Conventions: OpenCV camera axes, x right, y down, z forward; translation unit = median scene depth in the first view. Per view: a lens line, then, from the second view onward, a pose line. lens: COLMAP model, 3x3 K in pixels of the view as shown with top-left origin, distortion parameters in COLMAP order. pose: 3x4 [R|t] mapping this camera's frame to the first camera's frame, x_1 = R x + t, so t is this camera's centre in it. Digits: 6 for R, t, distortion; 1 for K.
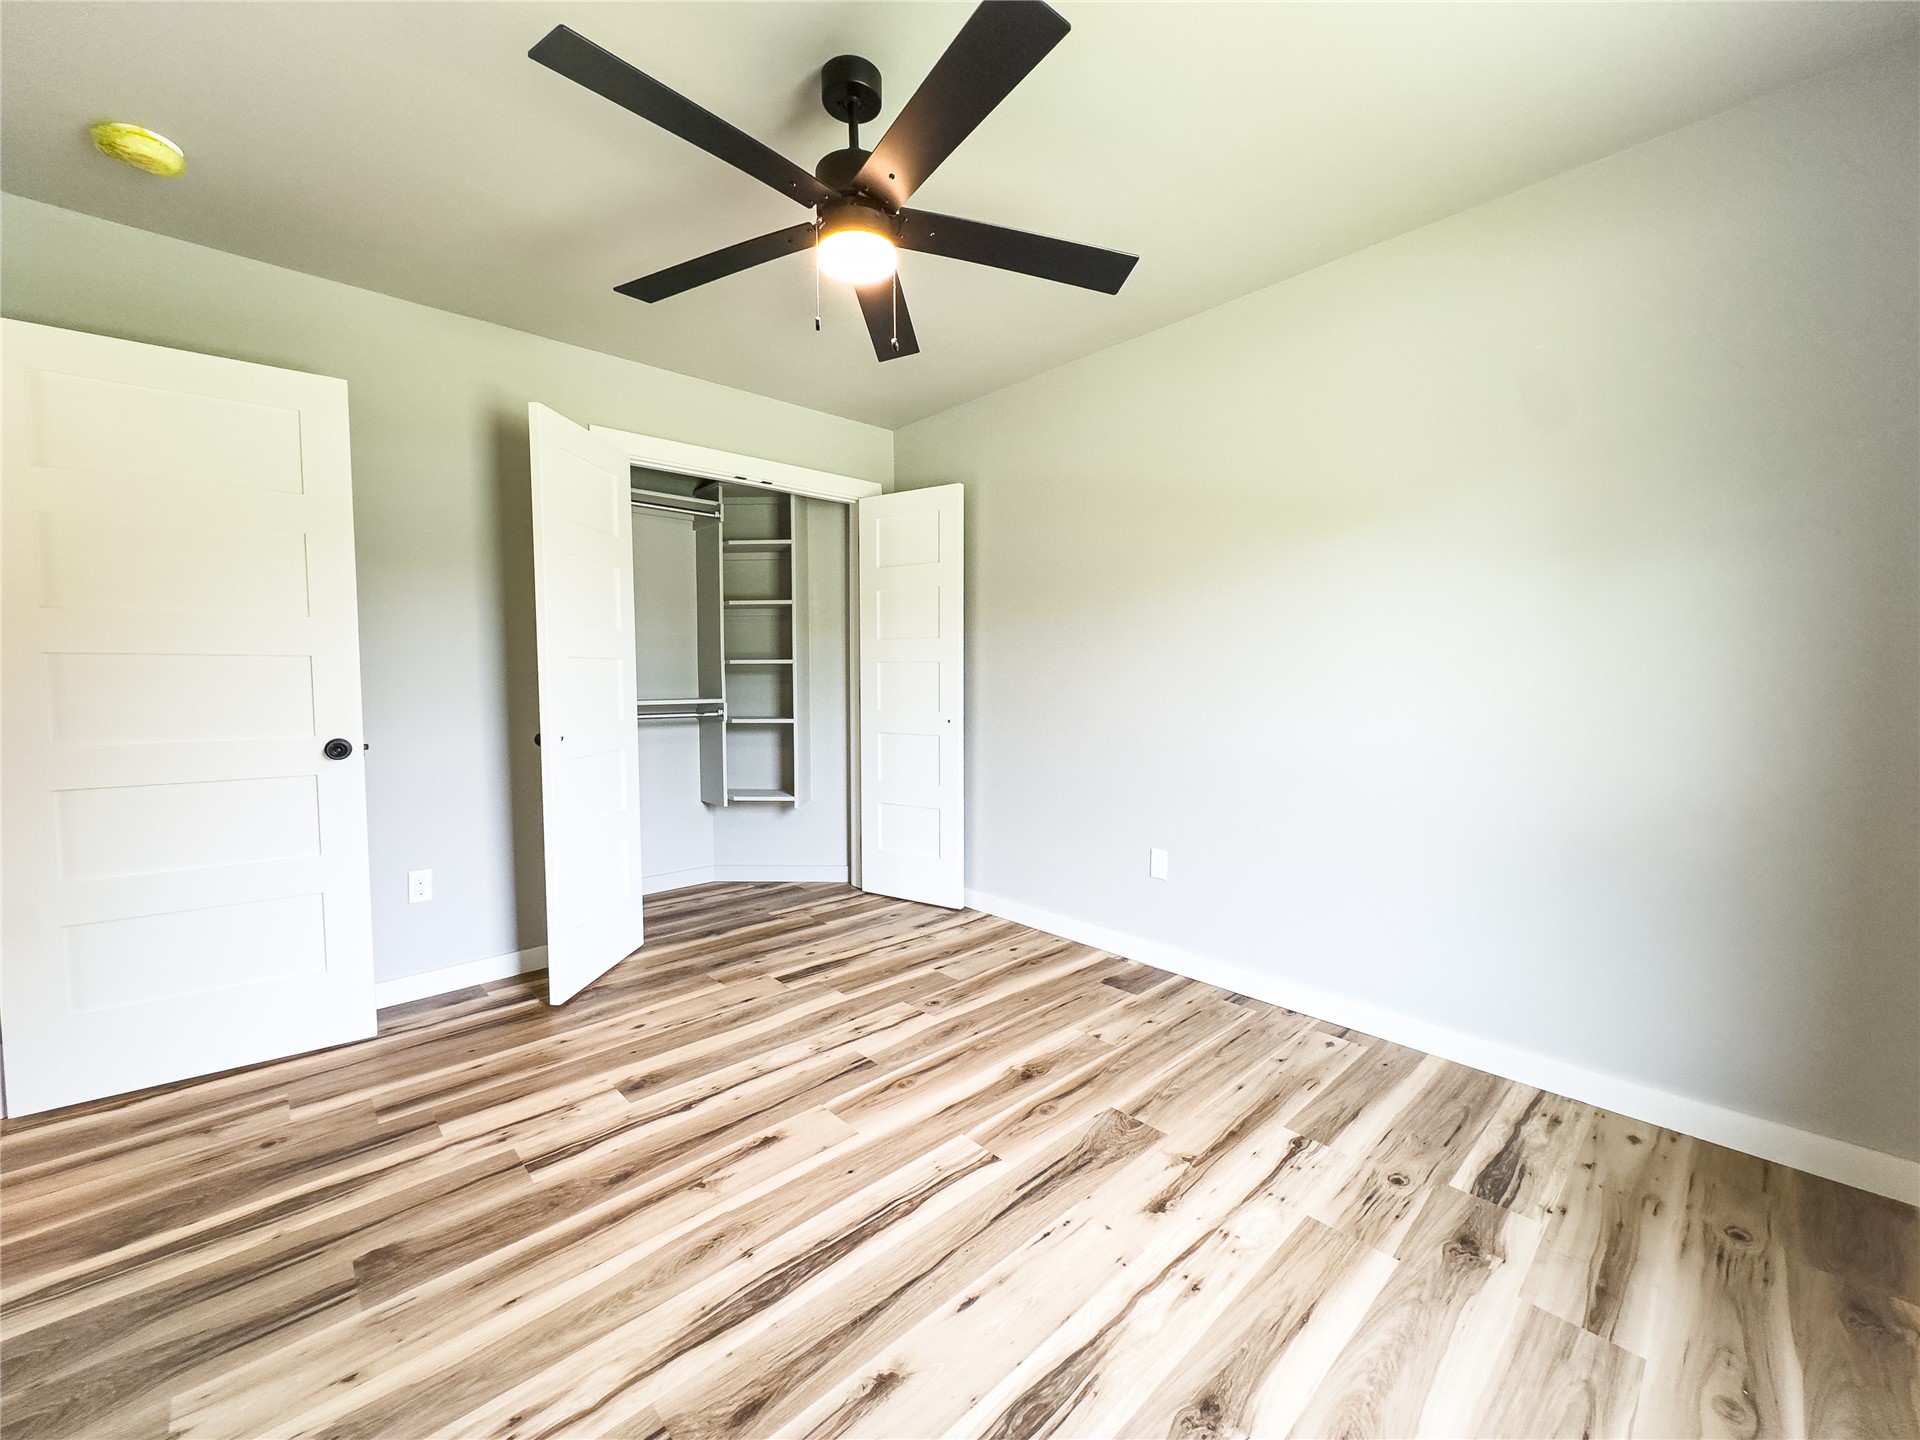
lens RADIAL K [[770.0, 0, 960.3], [0, 770.0, 719.1], [0, 0, 1]] dist [-0.002701, 0.000493]
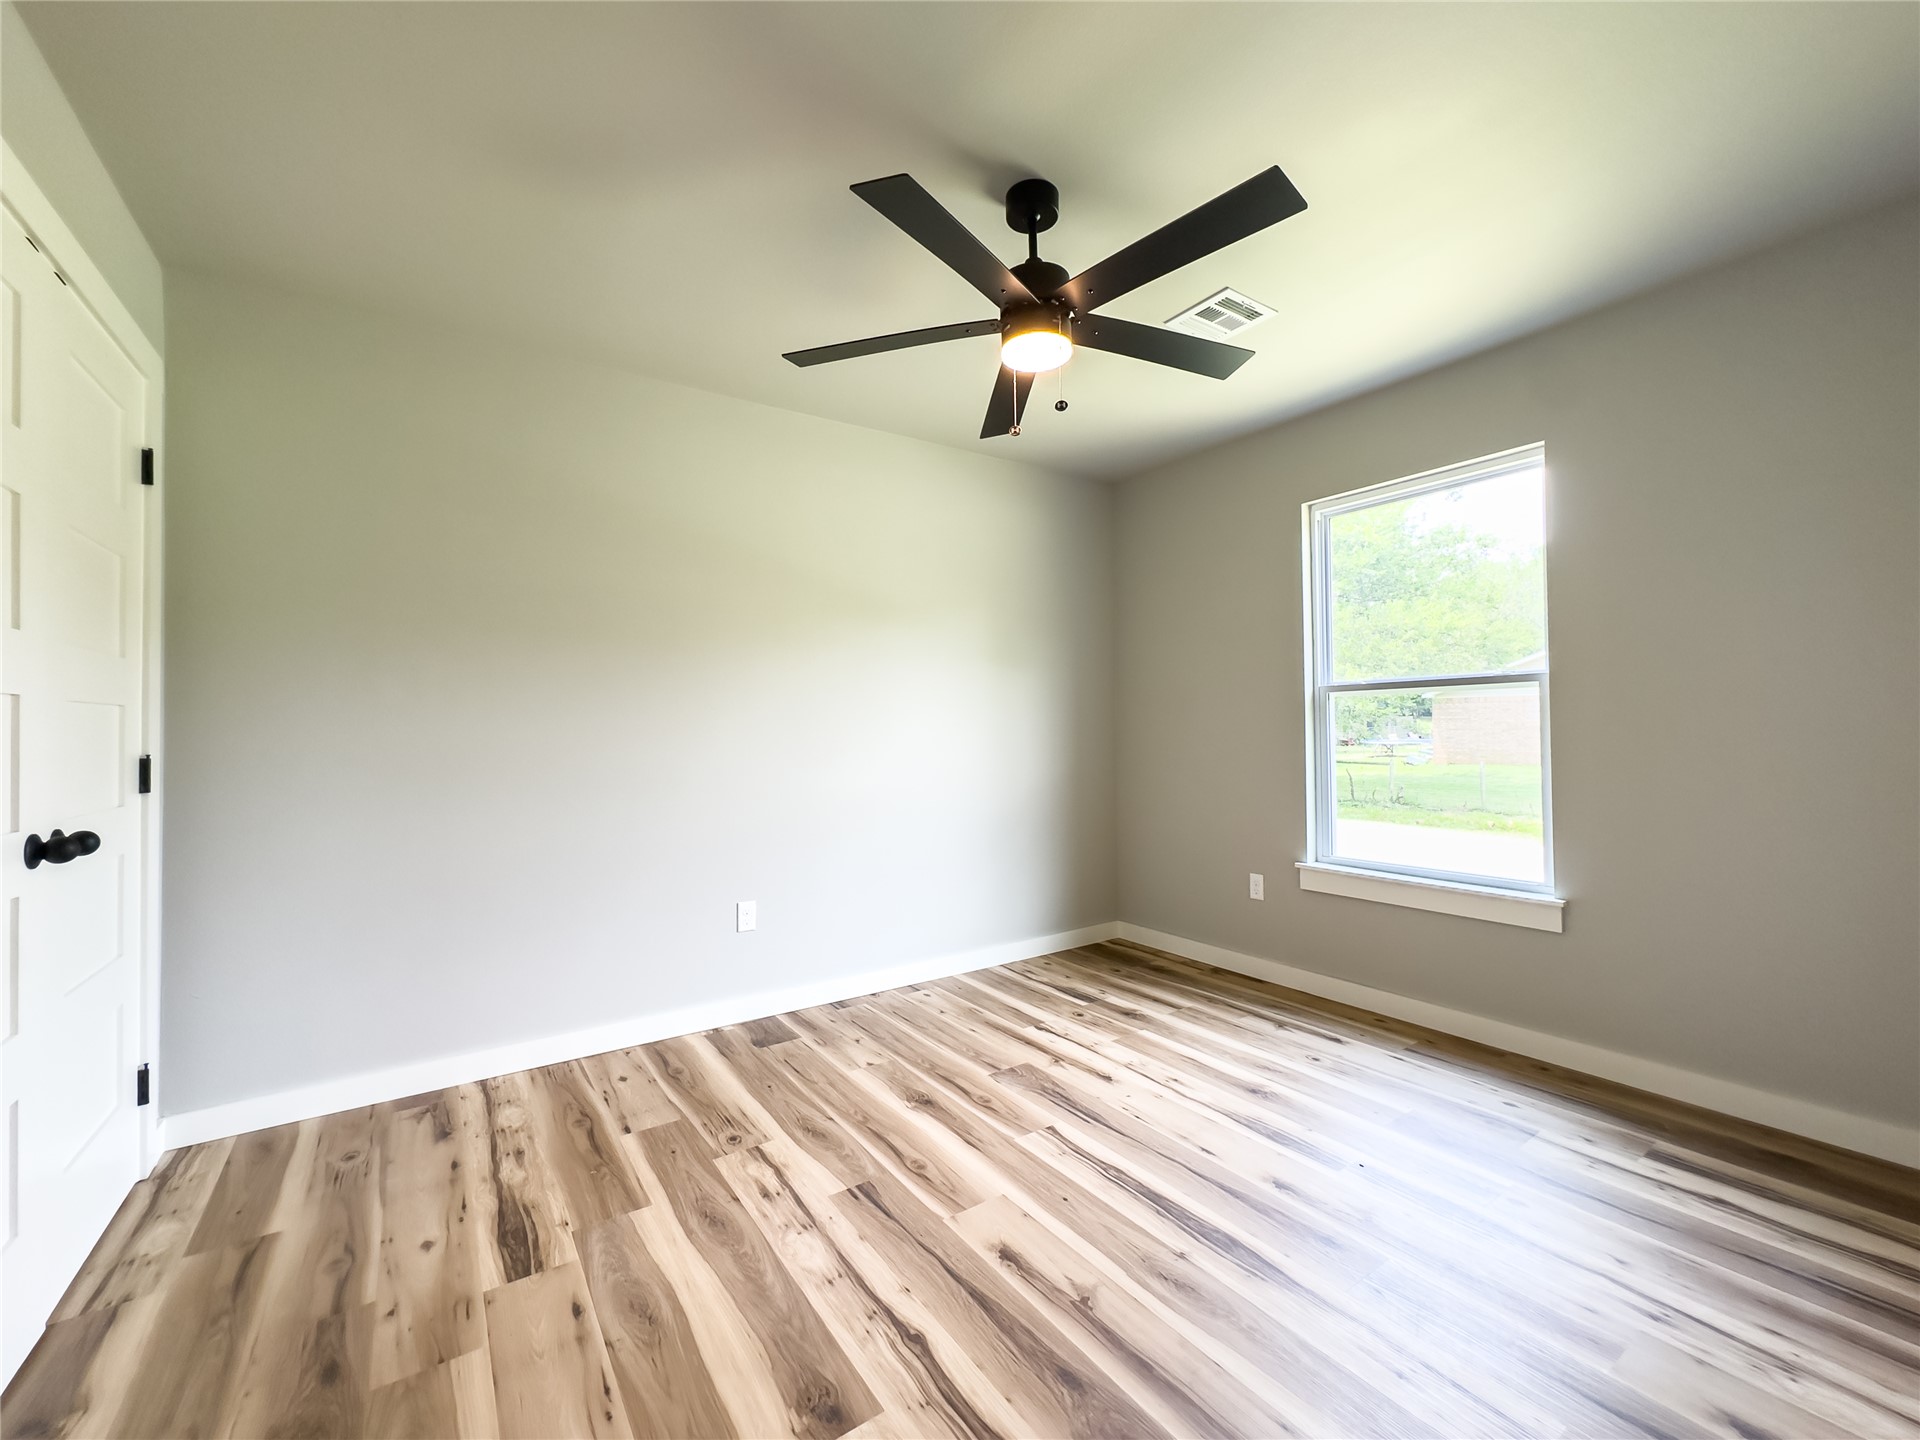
lens RADIAL K [[799.3, 0, 983.5], [0, 799.3, 714.4], [0, 0, 1]] dist [-0.000541, -0.000024]
pose [[0.129417, 0.018405, 0.991419, -0.841264], [0.067417, 0.997351, -0.027316, -0.021333], [-0.989296, 0.070374, 0.127834, 0.639263]]
